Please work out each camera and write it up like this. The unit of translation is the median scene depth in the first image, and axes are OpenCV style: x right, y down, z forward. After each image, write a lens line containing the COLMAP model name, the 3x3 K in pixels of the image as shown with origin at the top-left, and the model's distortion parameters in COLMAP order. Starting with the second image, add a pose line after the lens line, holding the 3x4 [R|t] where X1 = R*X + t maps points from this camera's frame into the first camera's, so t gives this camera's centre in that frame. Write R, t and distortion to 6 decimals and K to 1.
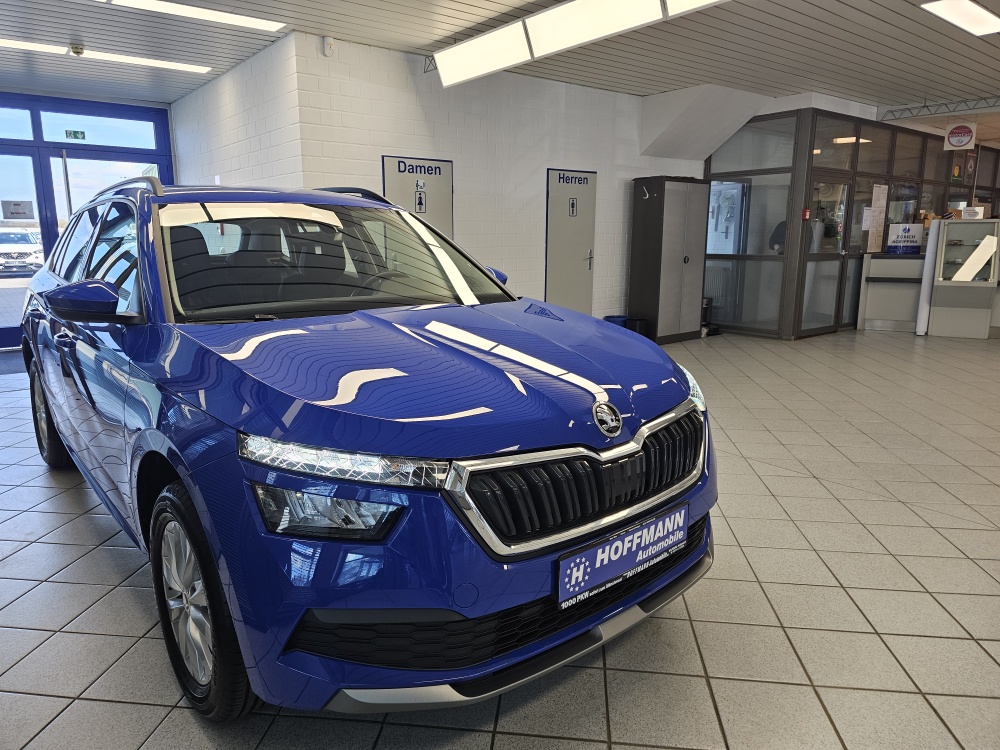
lens RADIAL K [[668.4, 0, 500.8], [0, 668.4, 370.8], [0, 0, 1]] dist [0.054731, -0.038869]
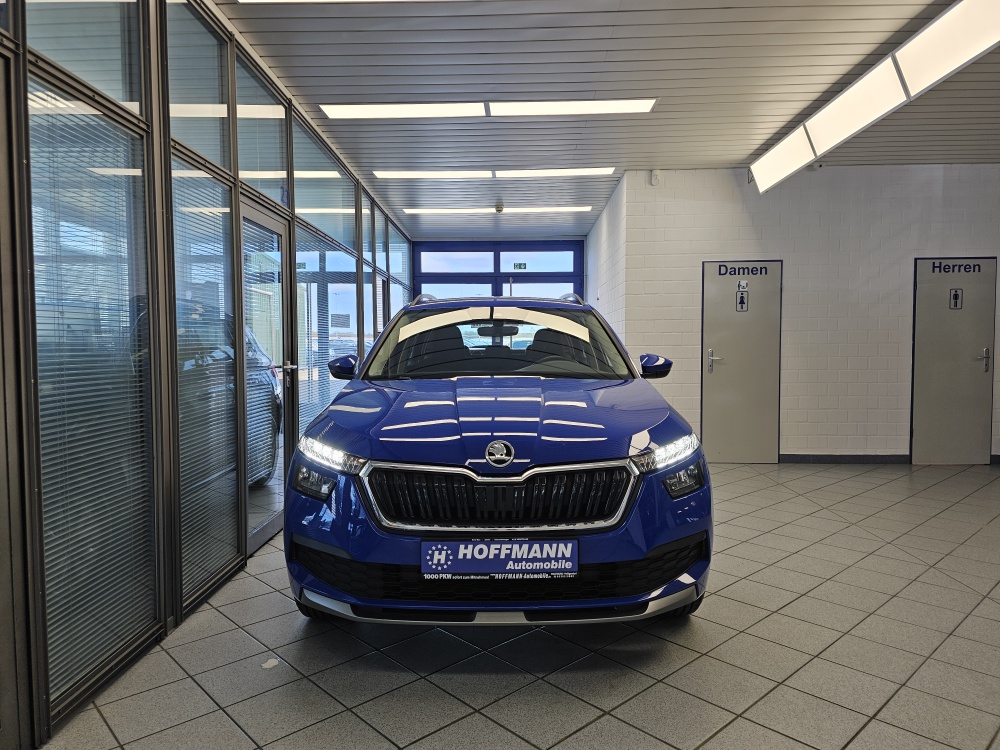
lens RADIAL K [[682.7, 0, 500.0], [0, 682.7, 375.0], [0, 0, 1]] dist [0.007456, 0.001087]
pose [[0.757929, 0.024984, -0.651859, 0.437681], [-0.123213, 0.986763, -0.105441, 0.025925], [0.640595, 0.160234, 0.750974, -0.014114]]
